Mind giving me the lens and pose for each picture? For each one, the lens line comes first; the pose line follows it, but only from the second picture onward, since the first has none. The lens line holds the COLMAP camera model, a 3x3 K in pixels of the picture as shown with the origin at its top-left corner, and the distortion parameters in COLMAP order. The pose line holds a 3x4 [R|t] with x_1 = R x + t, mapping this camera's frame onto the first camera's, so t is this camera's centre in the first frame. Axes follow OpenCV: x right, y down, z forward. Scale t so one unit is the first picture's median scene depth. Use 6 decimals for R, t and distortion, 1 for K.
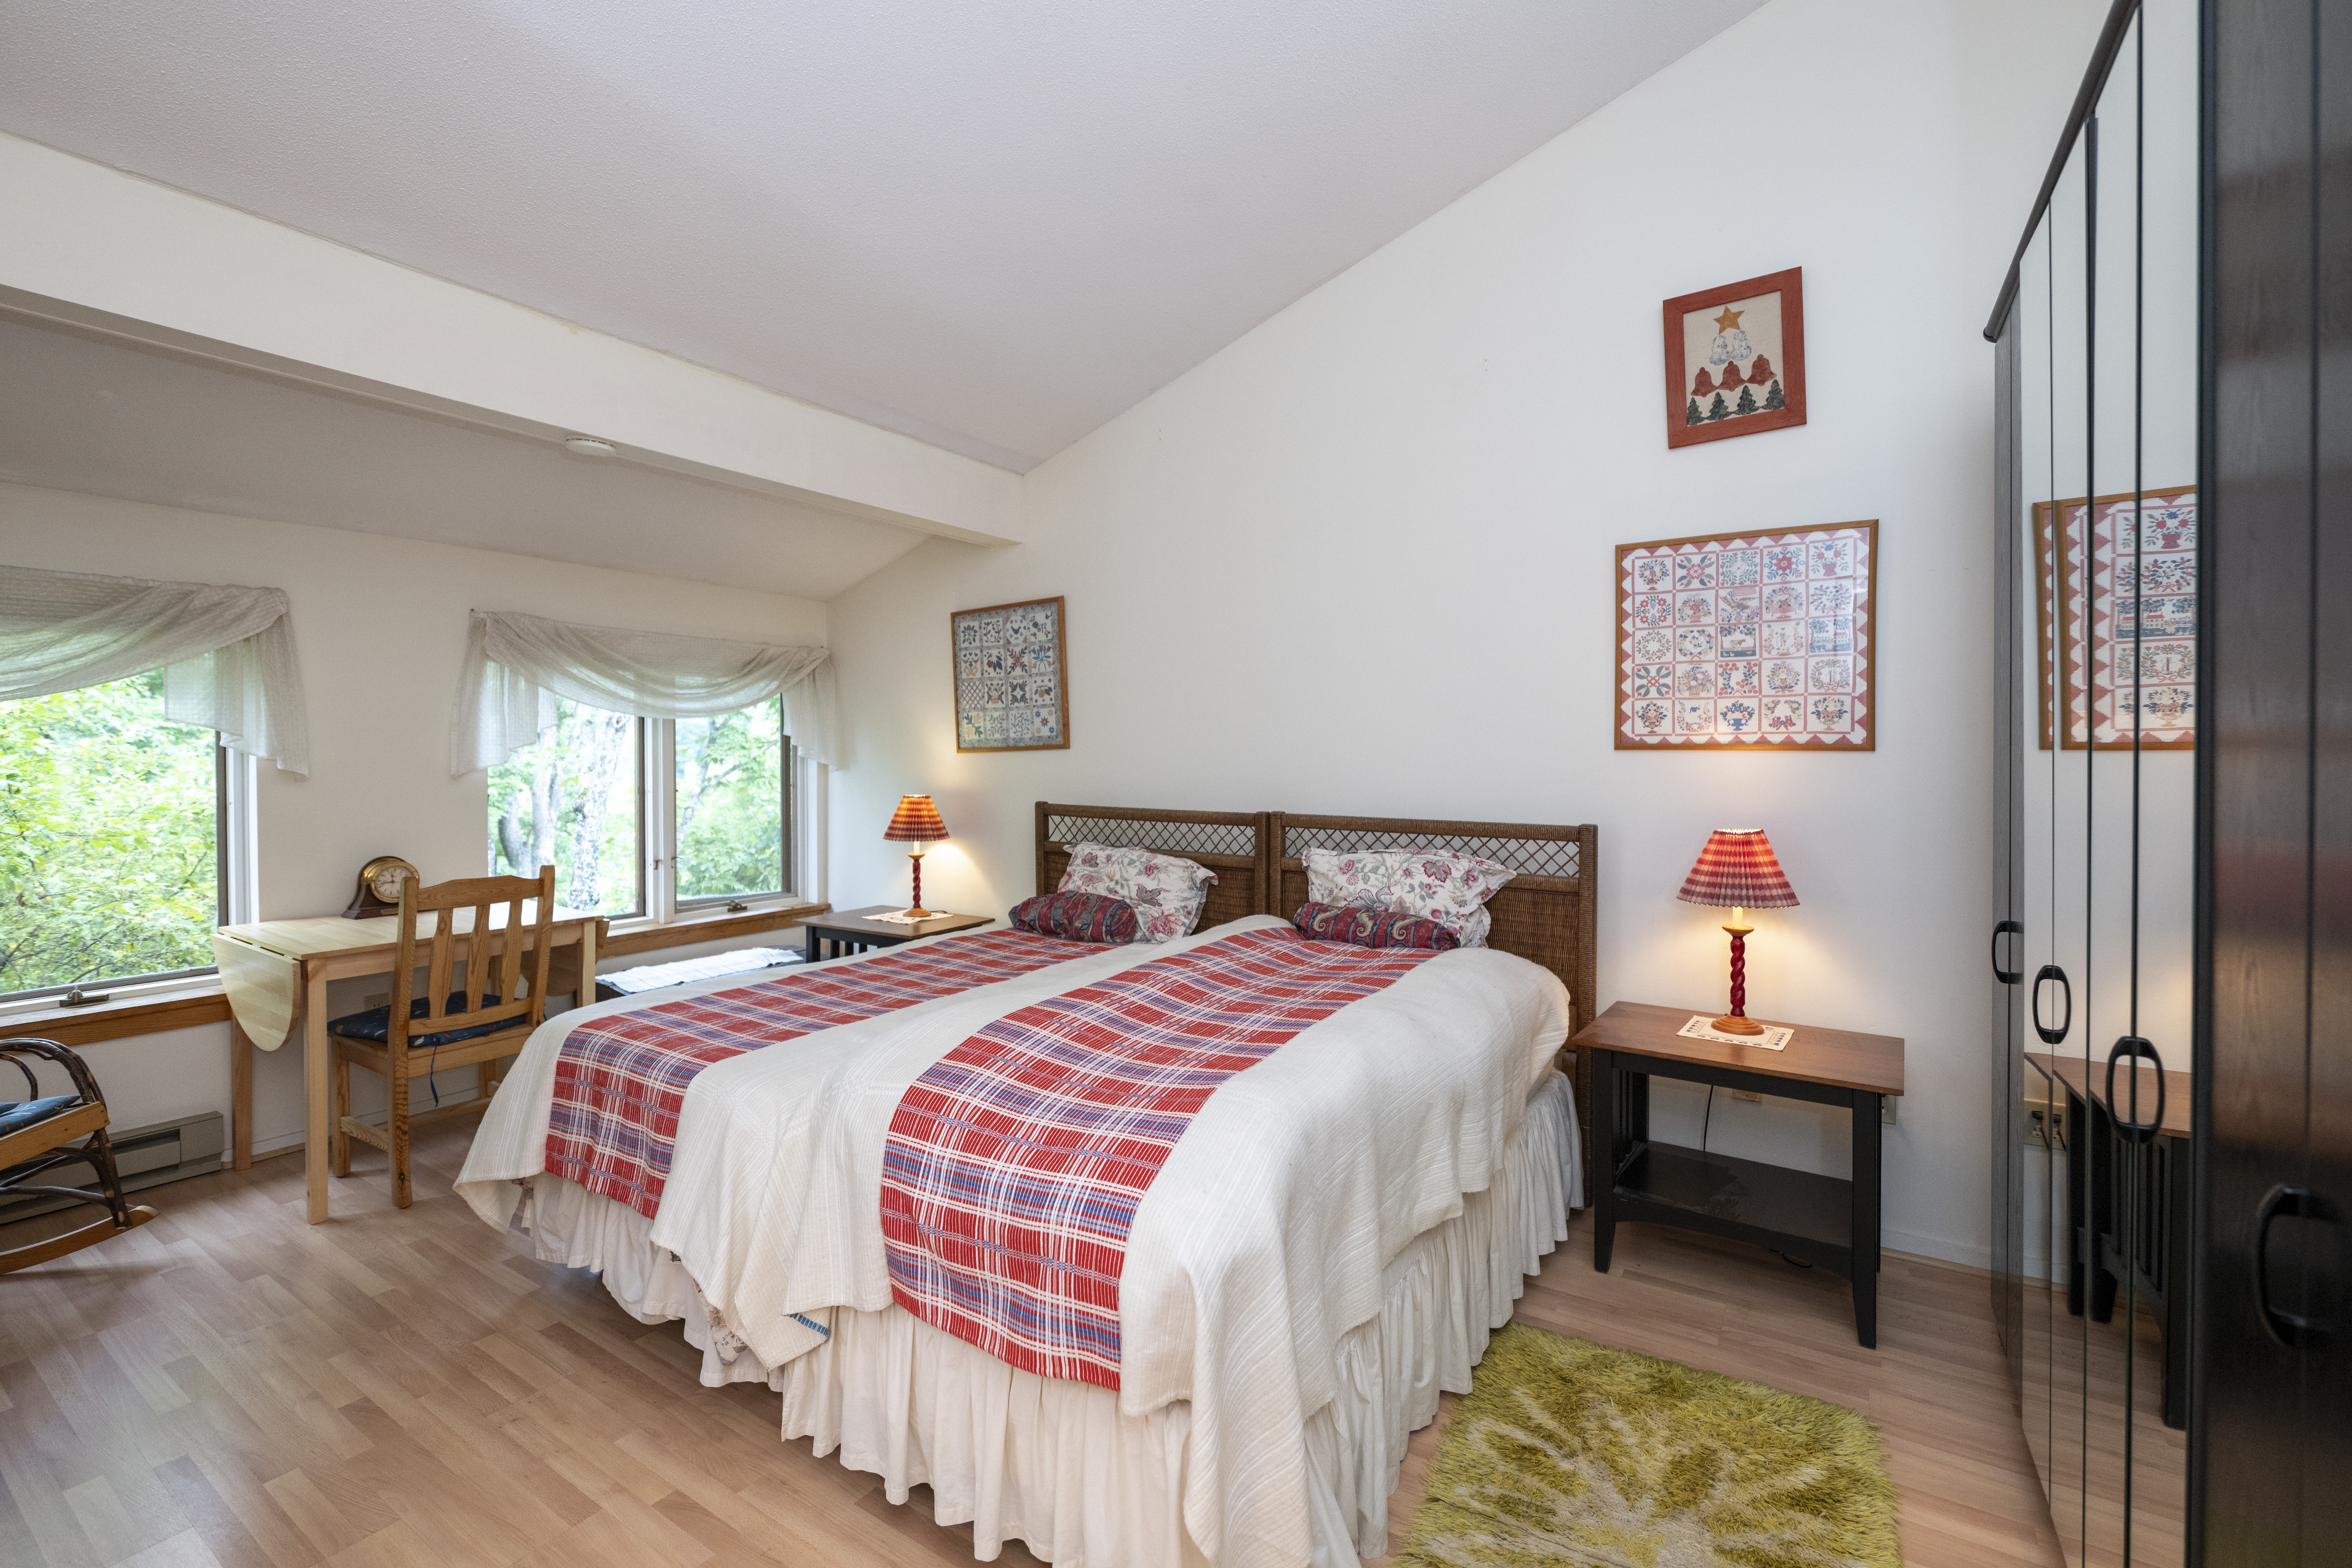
lens RADIAL K [[1004.4, 0, 1176.0], [0, 1004.4, 784.0], [0, 0, 1]] dist [-0.001495, -0.000452]
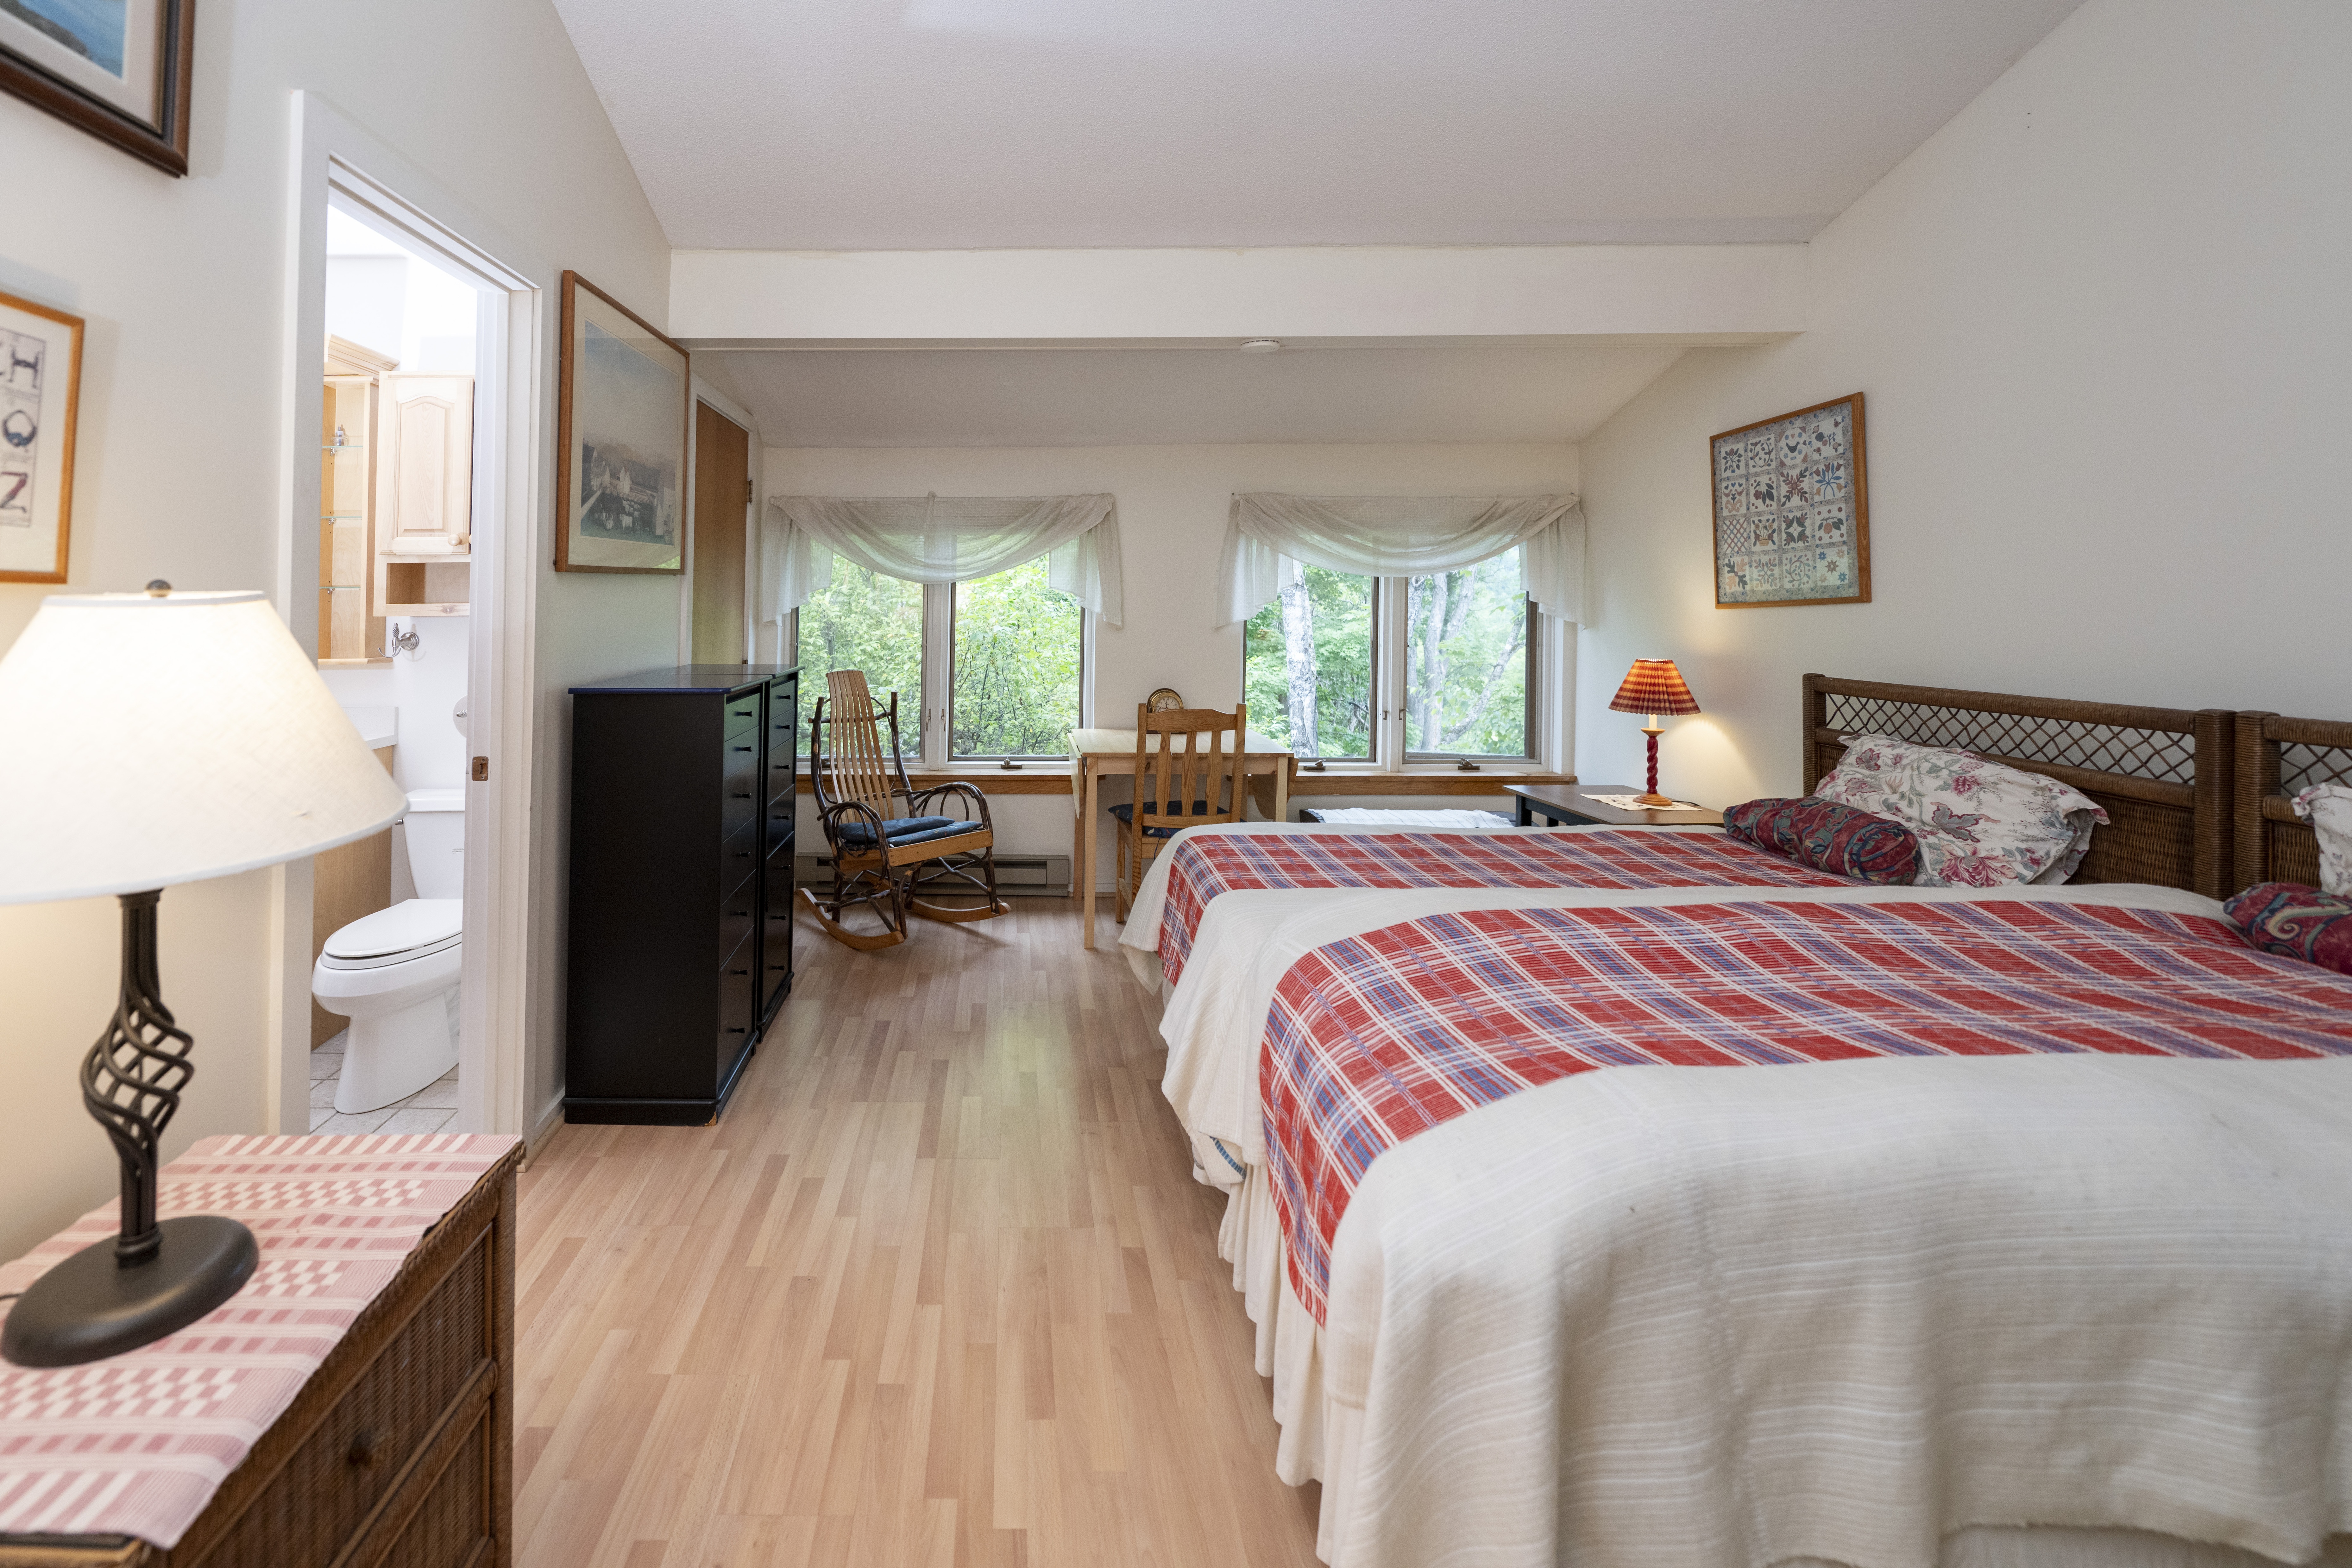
lens RADIAL K [[1088.2, 0, 1175.4], [0, 1088.2, 612.2], [0, 0, 1]] dist [0.000867, 0.000019]
pose [[0.538529, -0.000832, -0.842606, 0.296775], [-0.025268, 0.999534, -0.017136, -0.002530], [0.842228, 0.030519, 0.538257, 0.172482]]
